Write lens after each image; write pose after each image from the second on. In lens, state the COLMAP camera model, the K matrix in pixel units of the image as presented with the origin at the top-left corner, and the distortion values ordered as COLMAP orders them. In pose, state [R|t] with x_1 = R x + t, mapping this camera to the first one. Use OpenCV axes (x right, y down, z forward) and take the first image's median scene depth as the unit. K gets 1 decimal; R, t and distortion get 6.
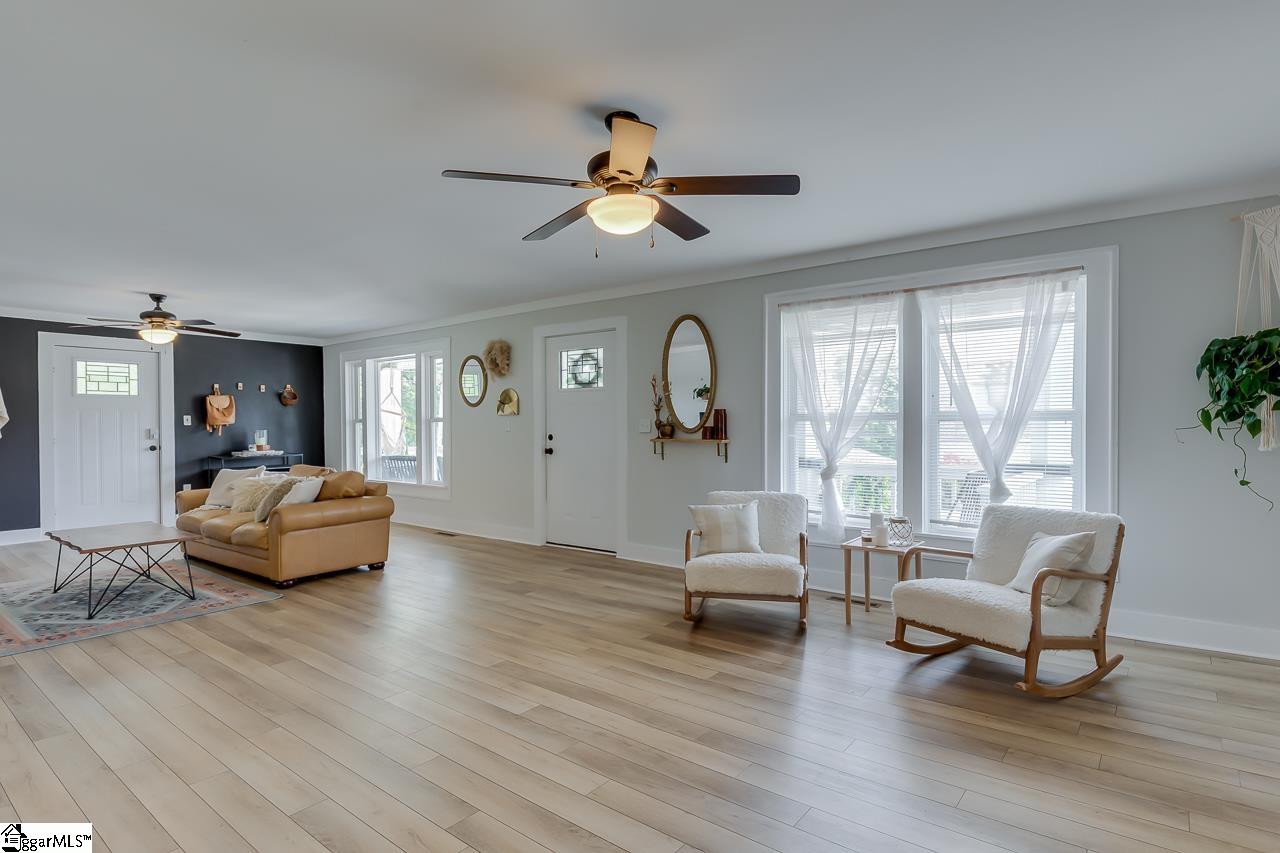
lens RADIAL K [[633.4, 0, 643.6], [0, 633.4, 426.0], [0, 0, 1]] dist [0.010394, -0.001144]
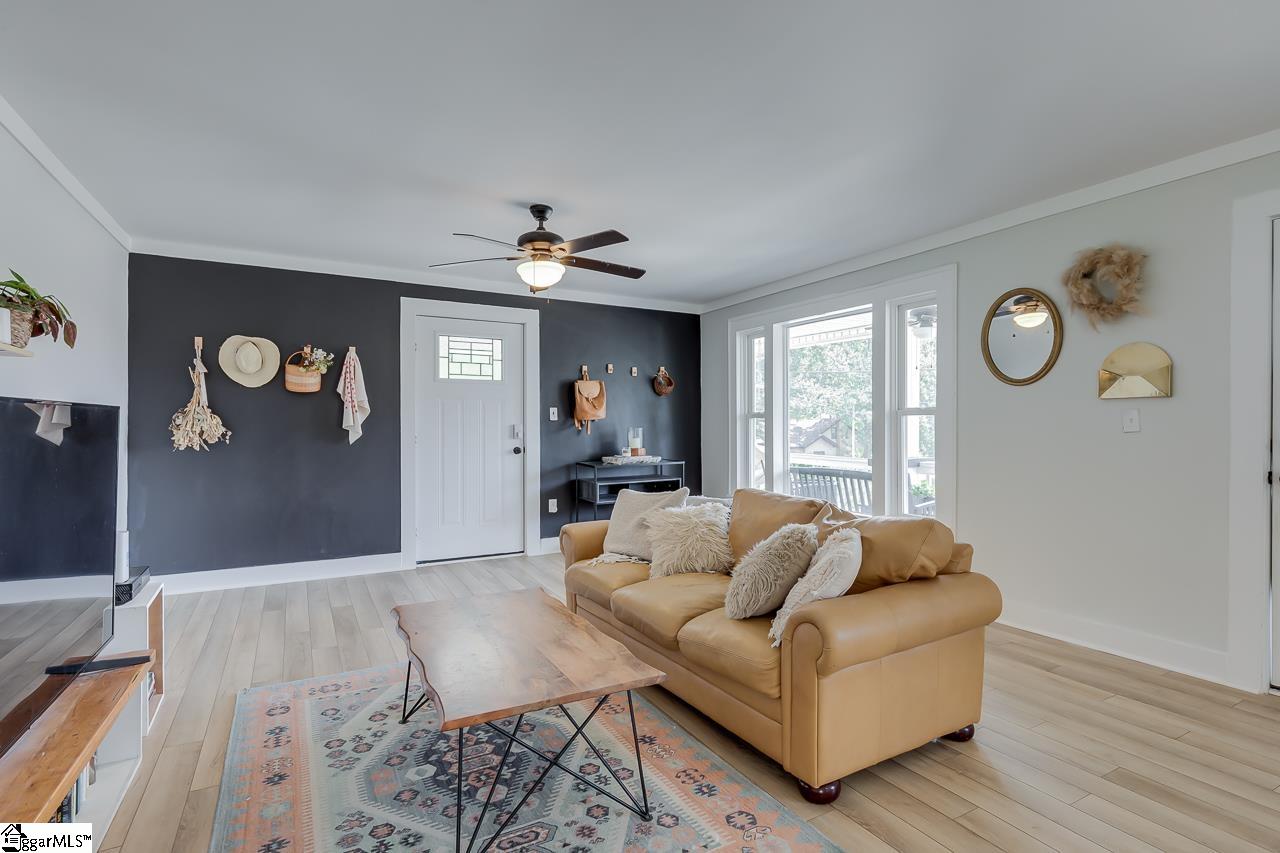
lens RADIAL K [[633.4, 0, 643.6], [0, 633.4, 426.0], [0, 0, 1]] dist [0.010394, -0.001144]
pose [[0.914717, 0.004396, -0.404071, -0.318581], [-0.005298, 0.999985, -0.001115, 0.005662], [0.404060, 0.003160, 0.914727, 0.360891]]
